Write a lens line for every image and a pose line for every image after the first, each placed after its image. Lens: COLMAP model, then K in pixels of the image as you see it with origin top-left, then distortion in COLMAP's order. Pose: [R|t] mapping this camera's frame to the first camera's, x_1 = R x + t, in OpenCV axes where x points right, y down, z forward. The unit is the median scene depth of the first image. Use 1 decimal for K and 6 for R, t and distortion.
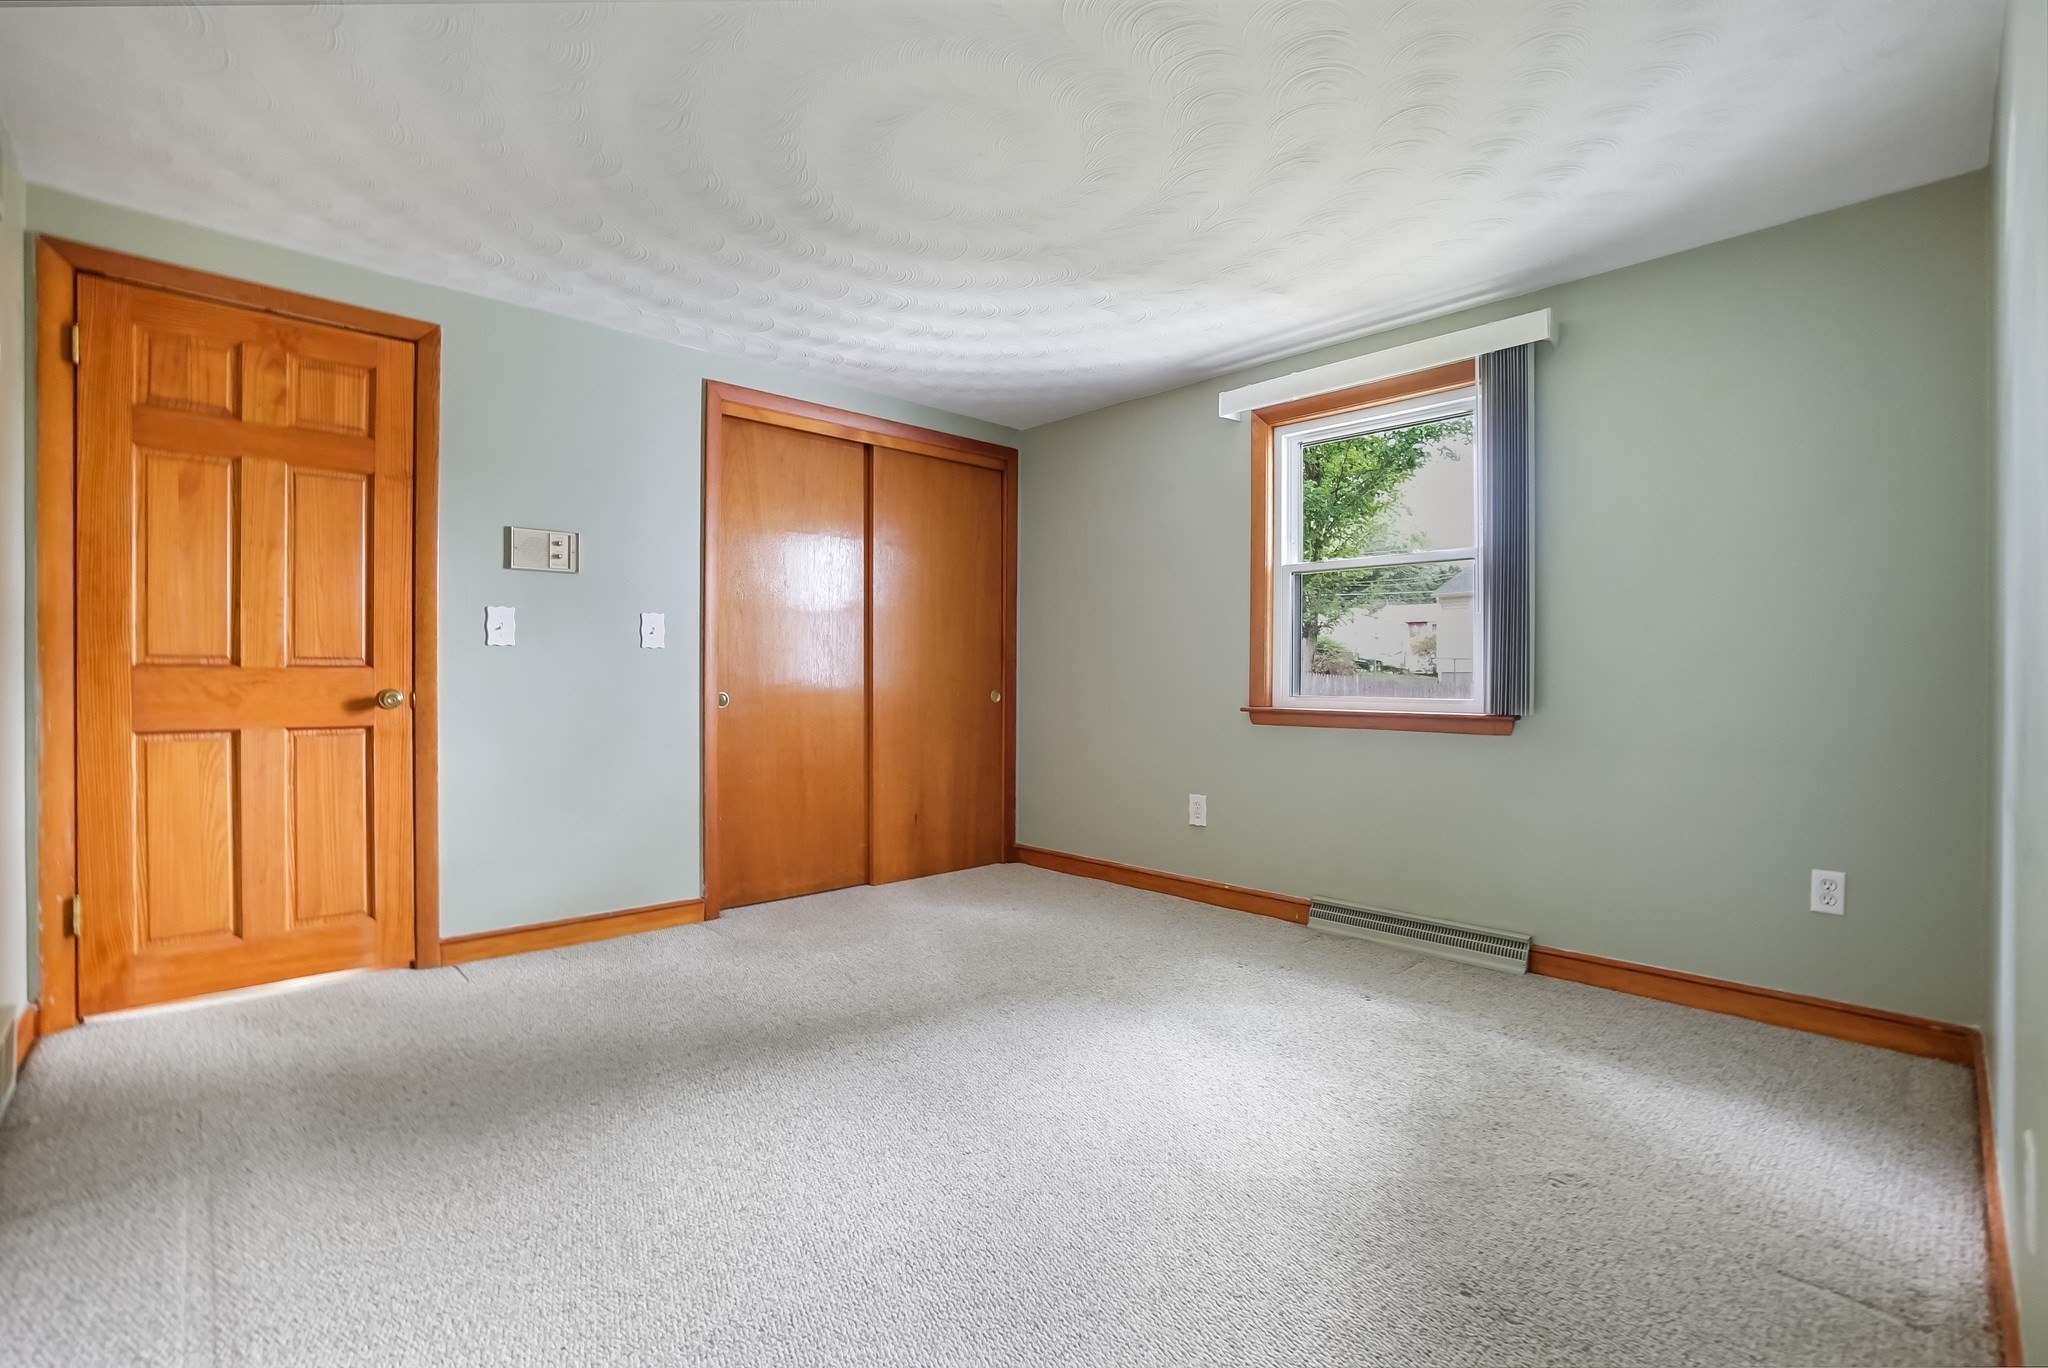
lens RADIAL K [[907.6, 0, 1017.6], [0, 907.6, 676.8], [0, 0, 1]] dist [-0.015764, 0.000174]
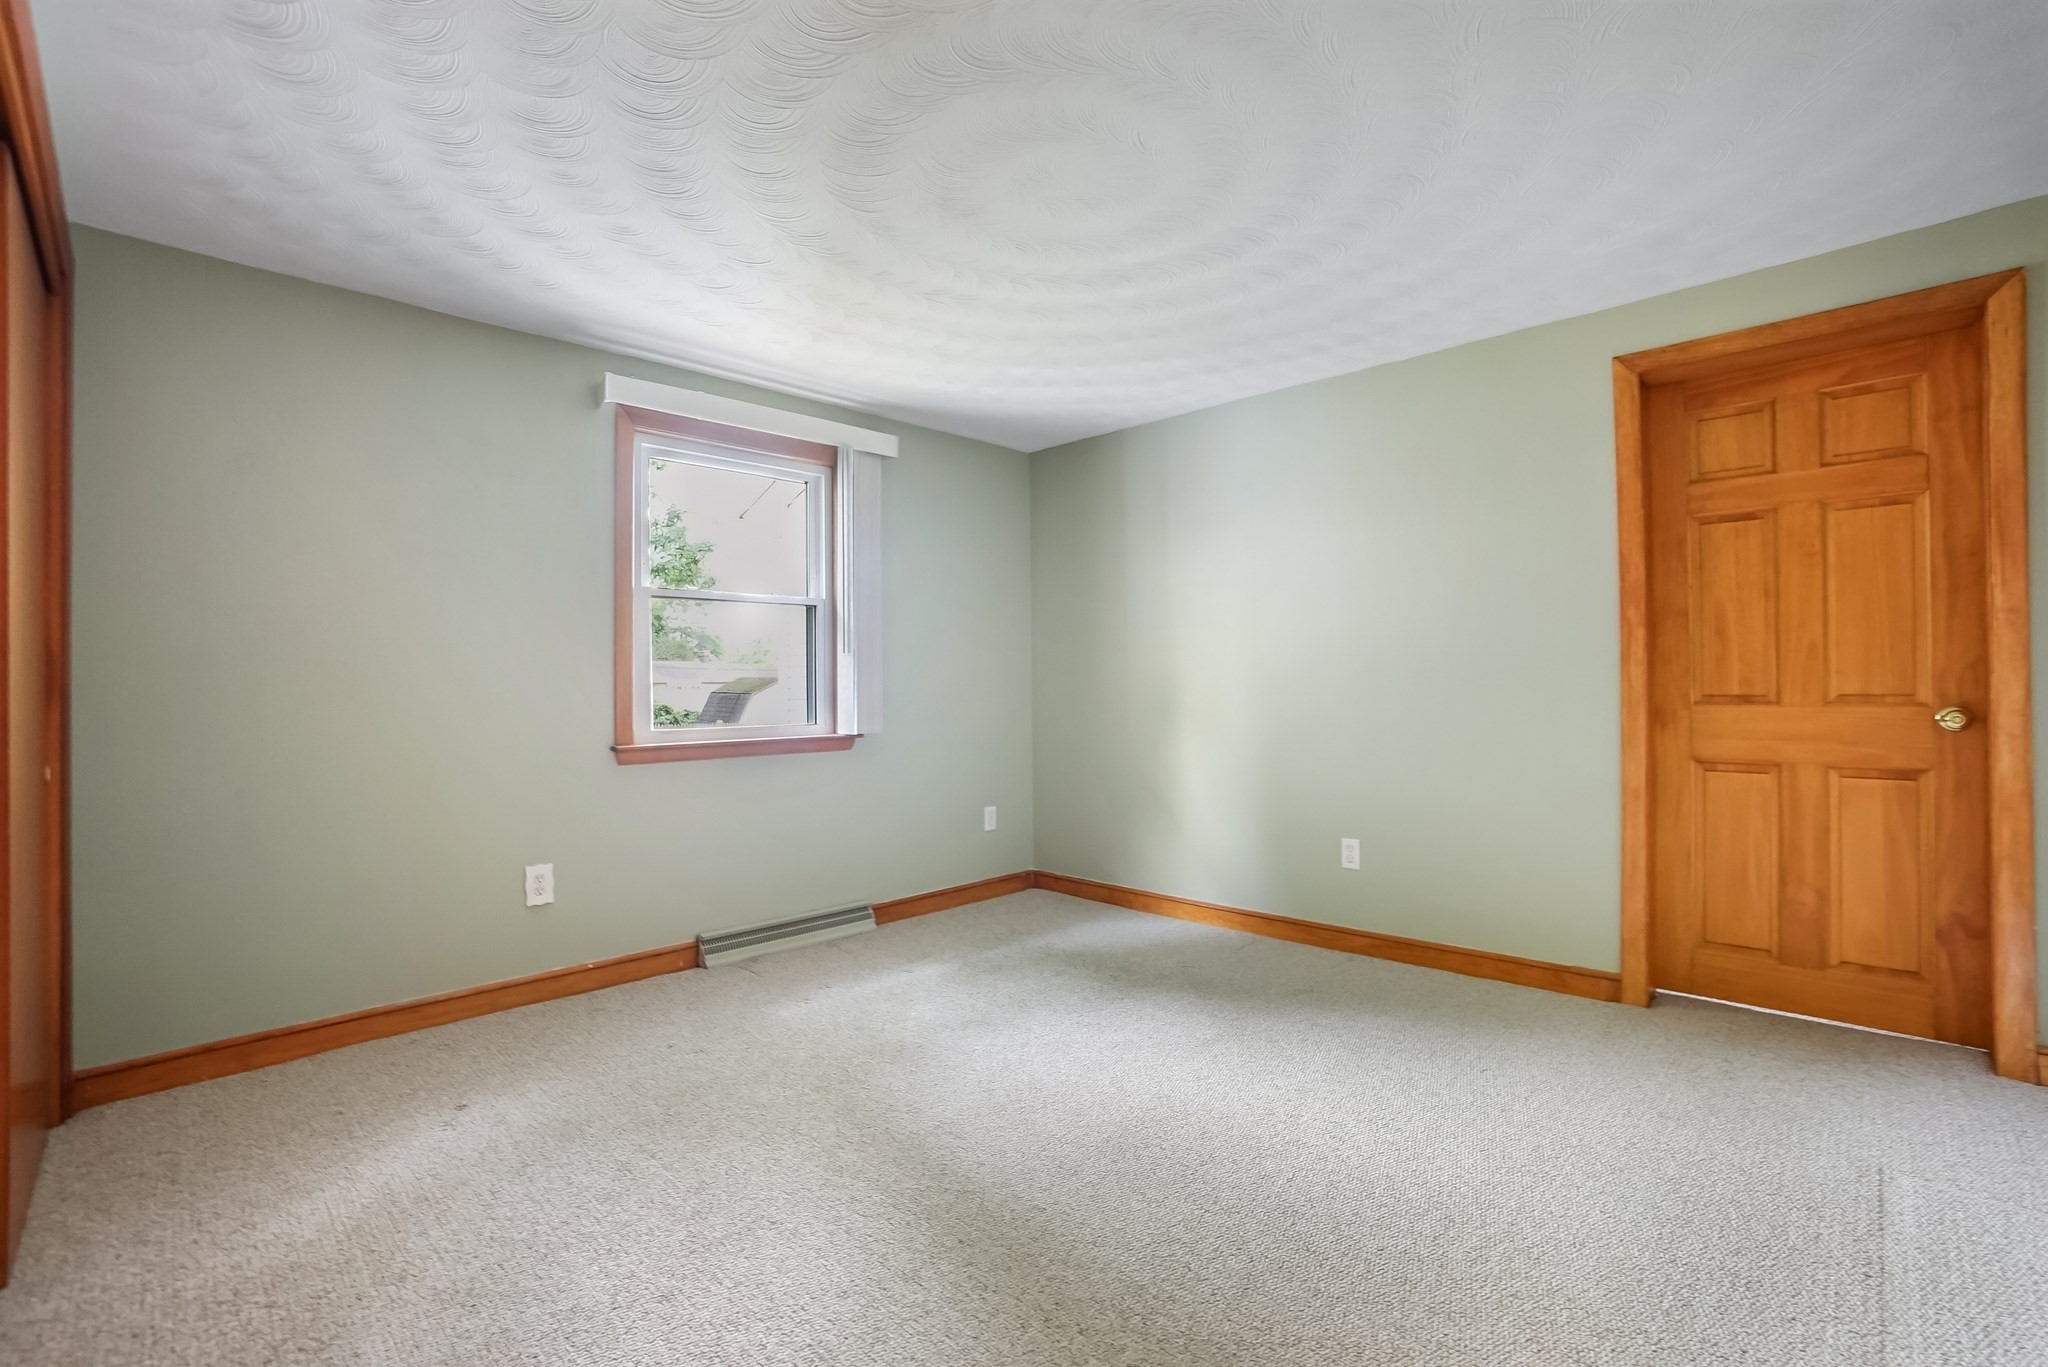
lens RADIAL K [[907.6, 0, 1017.6], [0, 907.6, 676.3], [0, 0, 1]] dist [-0.015764, 0.000174]
pose [[-0.016183, 0.007300, 0.999842, -0.649027], [0.010723, 0.999917, -0.007127, -0.023304], [-0.999812, 0.010606, -0.016260, 0.676615]]
